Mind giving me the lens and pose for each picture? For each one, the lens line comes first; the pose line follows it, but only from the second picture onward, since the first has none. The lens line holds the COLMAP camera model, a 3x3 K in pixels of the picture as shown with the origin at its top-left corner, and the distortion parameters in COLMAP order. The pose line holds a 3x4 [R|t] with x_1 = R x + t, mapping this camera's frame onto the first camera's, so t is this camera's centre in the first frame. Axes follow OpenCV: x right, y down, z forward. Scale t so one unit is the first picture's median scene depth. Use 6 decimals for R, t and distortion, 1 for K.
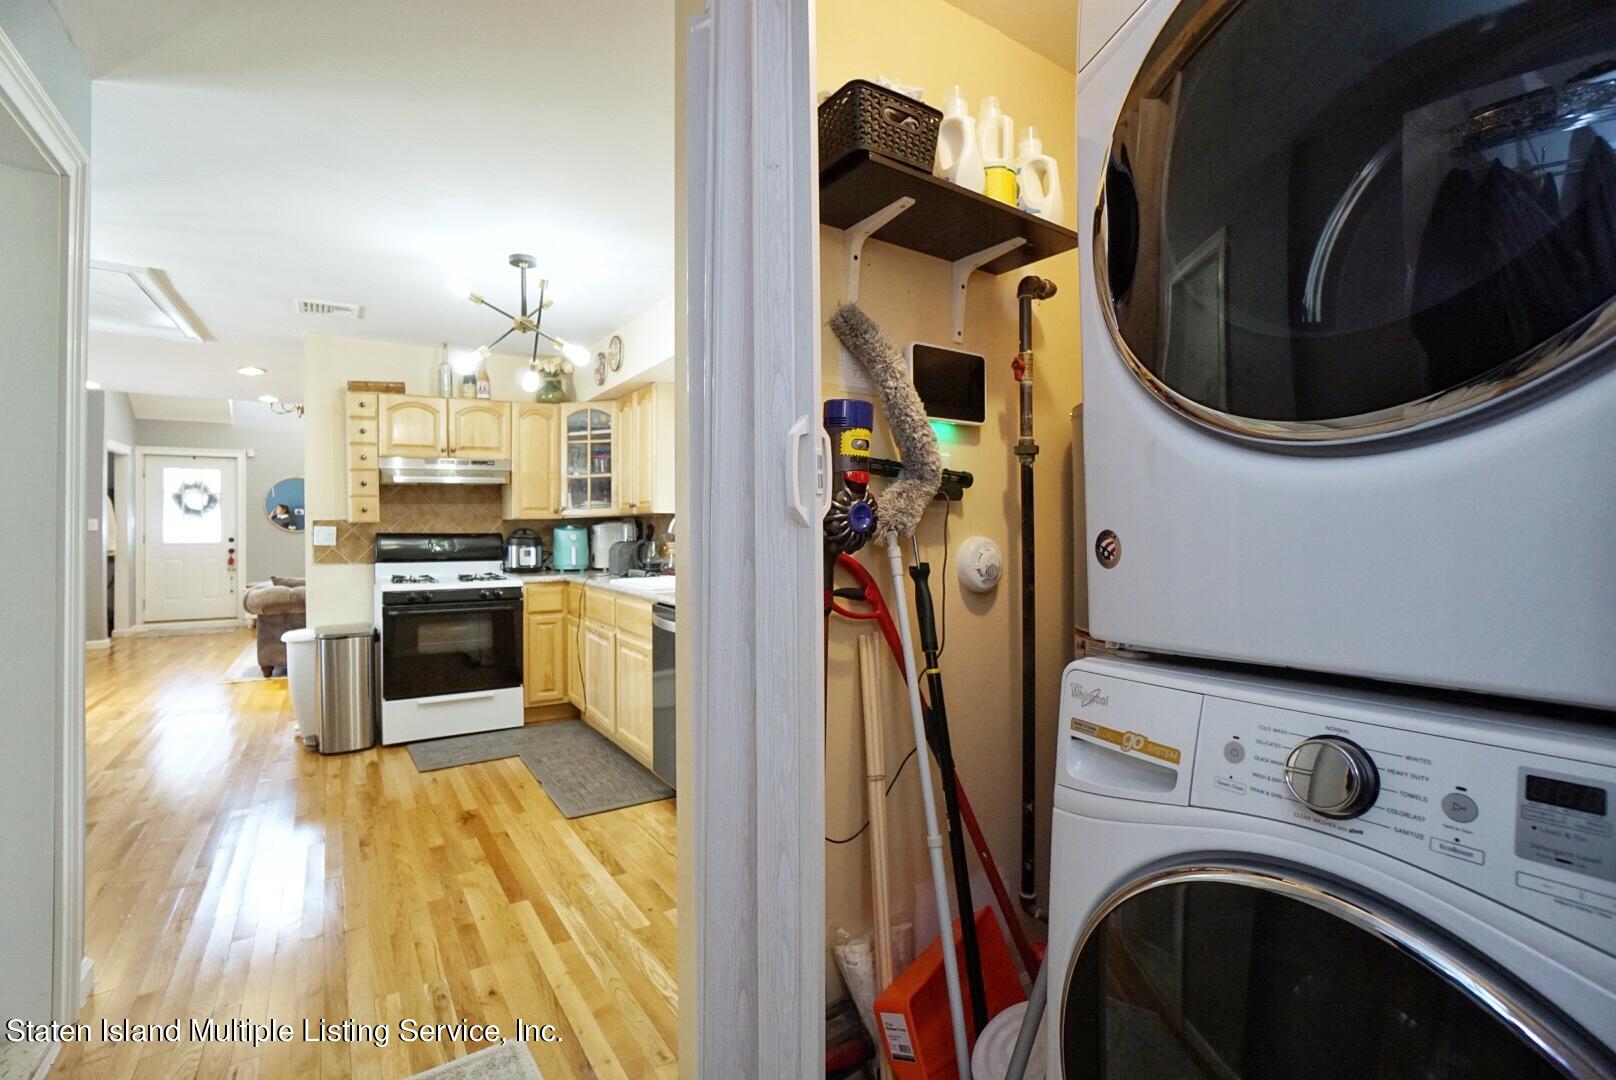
lens RADIAL K [[706.6, 0, 786.3], [0, 706.6, 528.5], [0, 0, 1]] dist [-0.062283, 0.025423]
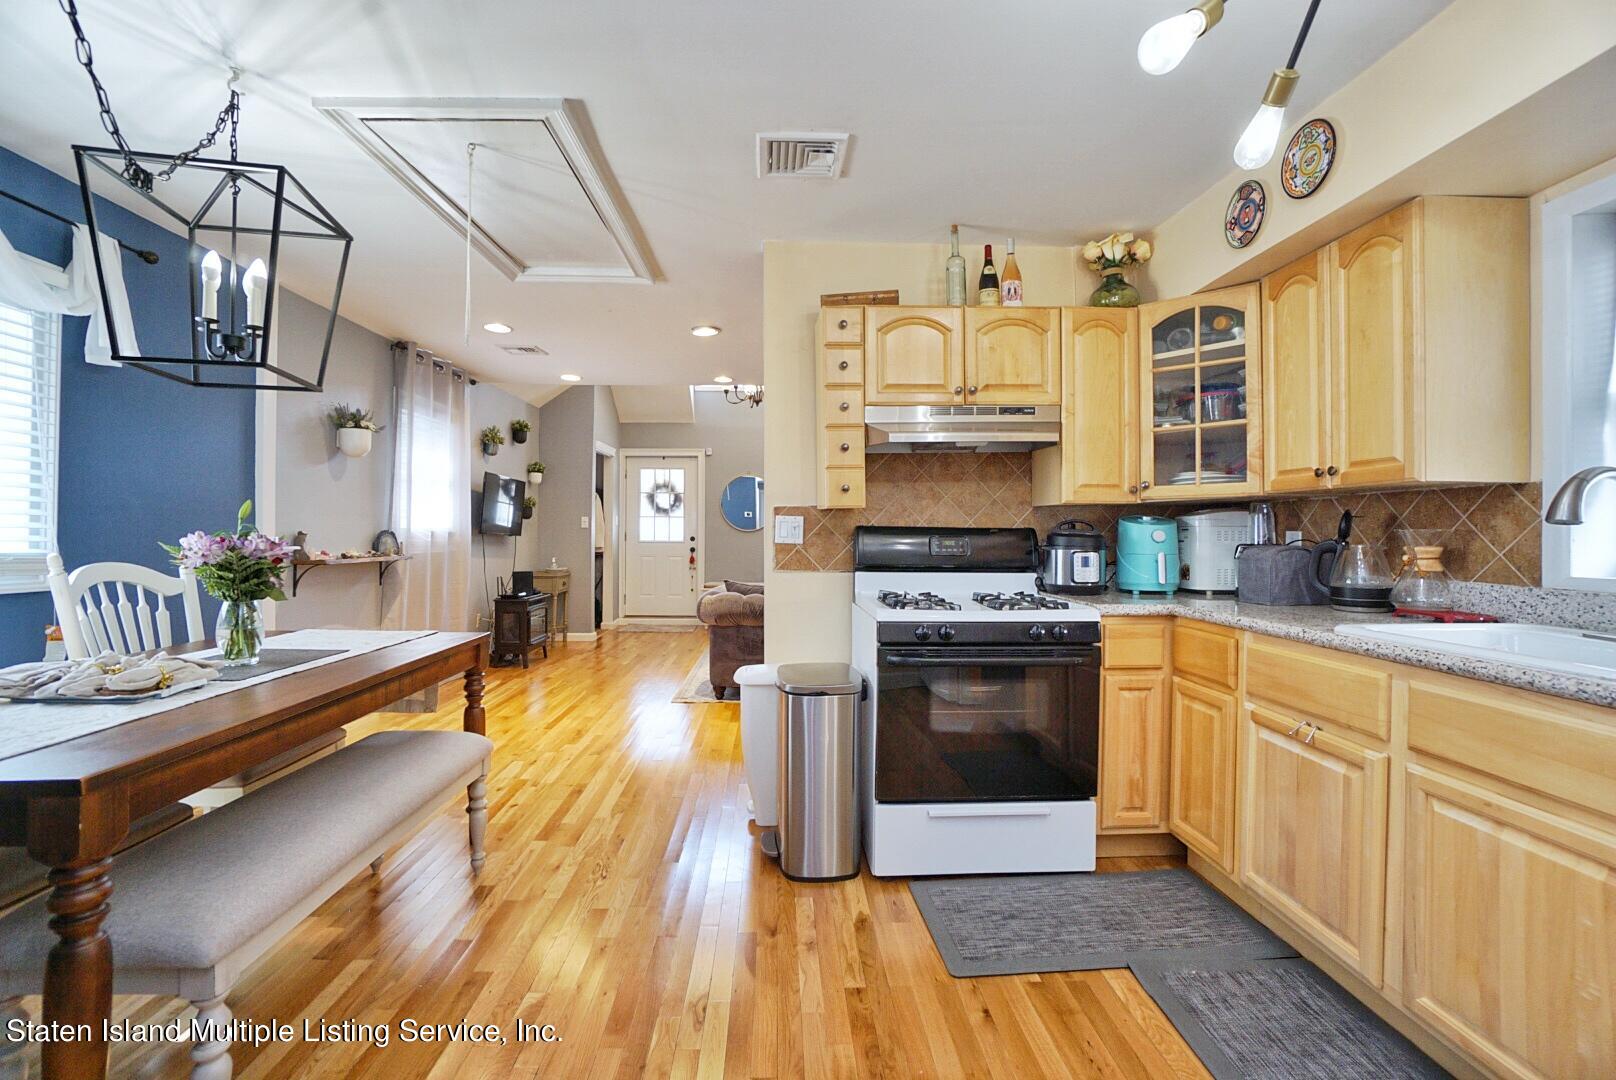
lens RADIAL K [[706.6, 0, 786.3], [0, 706.6, 528.5], [0, 0, 1]] dist [-0.062283, 0.025423]
pose [[0.847719, 0.002631, -0.530439, -0.281860], [-0.006640, 0.999962, -0.005653, 0.012730], [0.530404, 0.008315, 0.847704, 0.381654]]
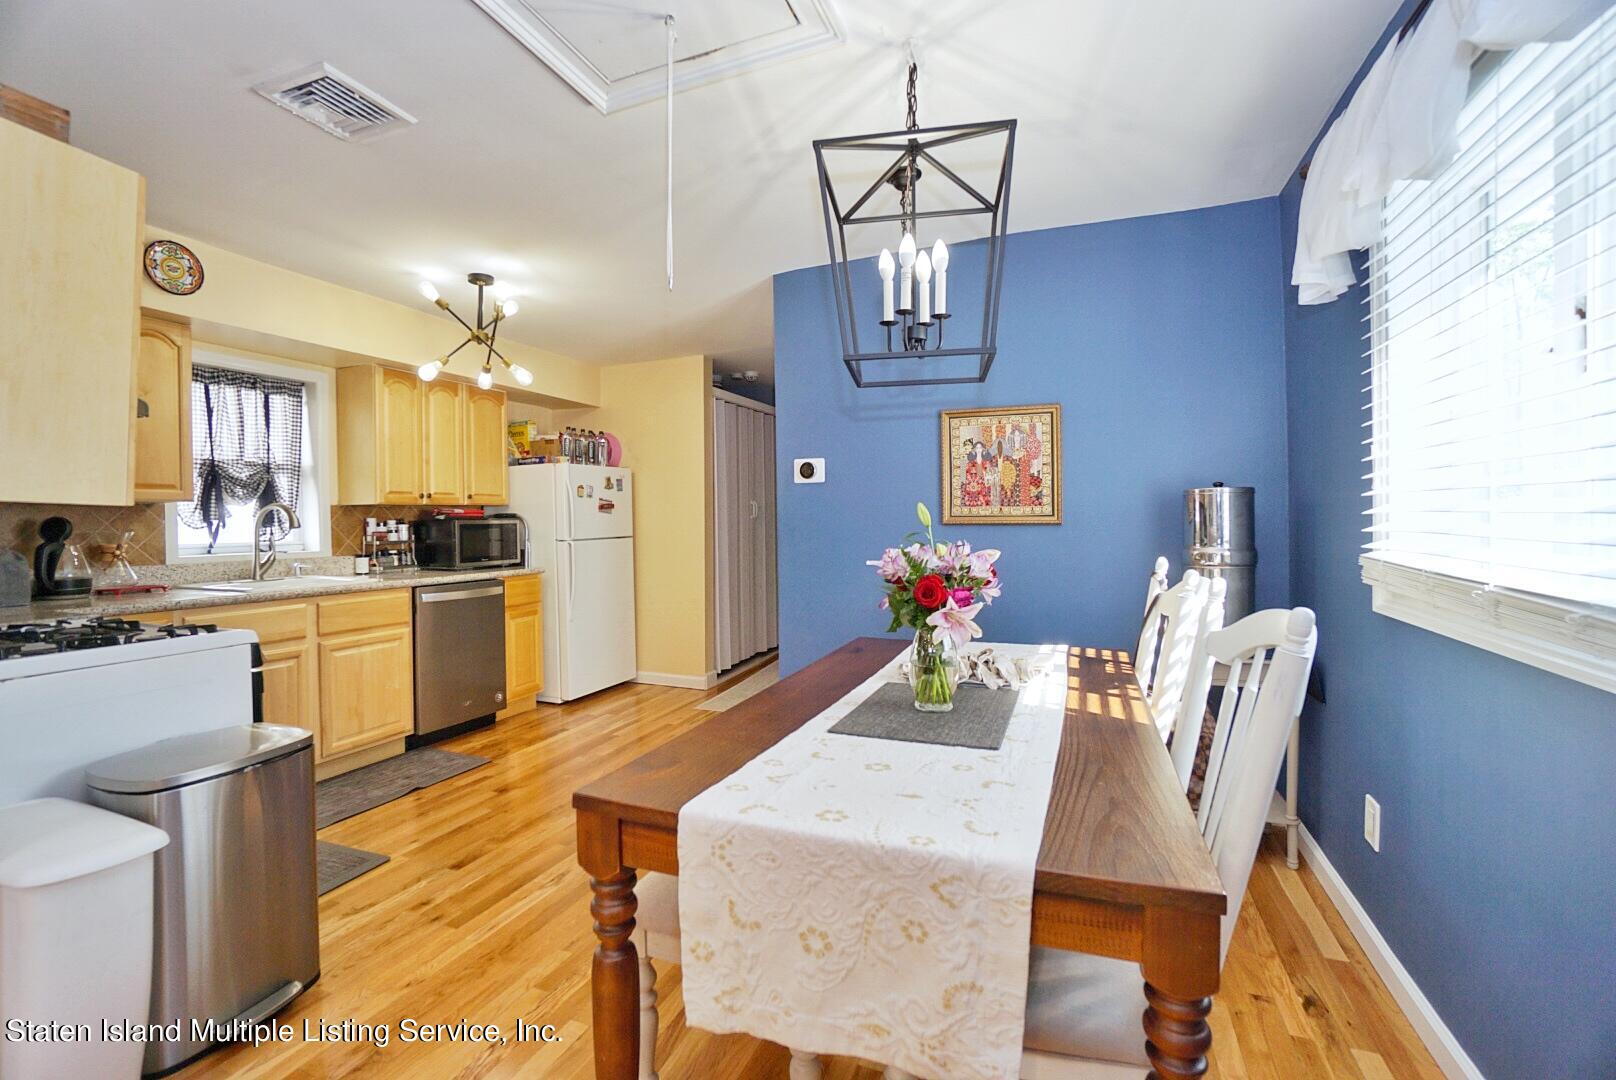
lens RADIAL K [[706.6, 0, 786.3], [0, 706.6, 528.5], [0, 0, 1]] dist [-0.062283, 0.025423]
pose [[-0.565952, 0.006002, 0.824417, -1.063801], [0.014109, 0.999898, 0.002405, 0.011380], [-0.824318, 0.012993, -0.565978, 0.833988]]
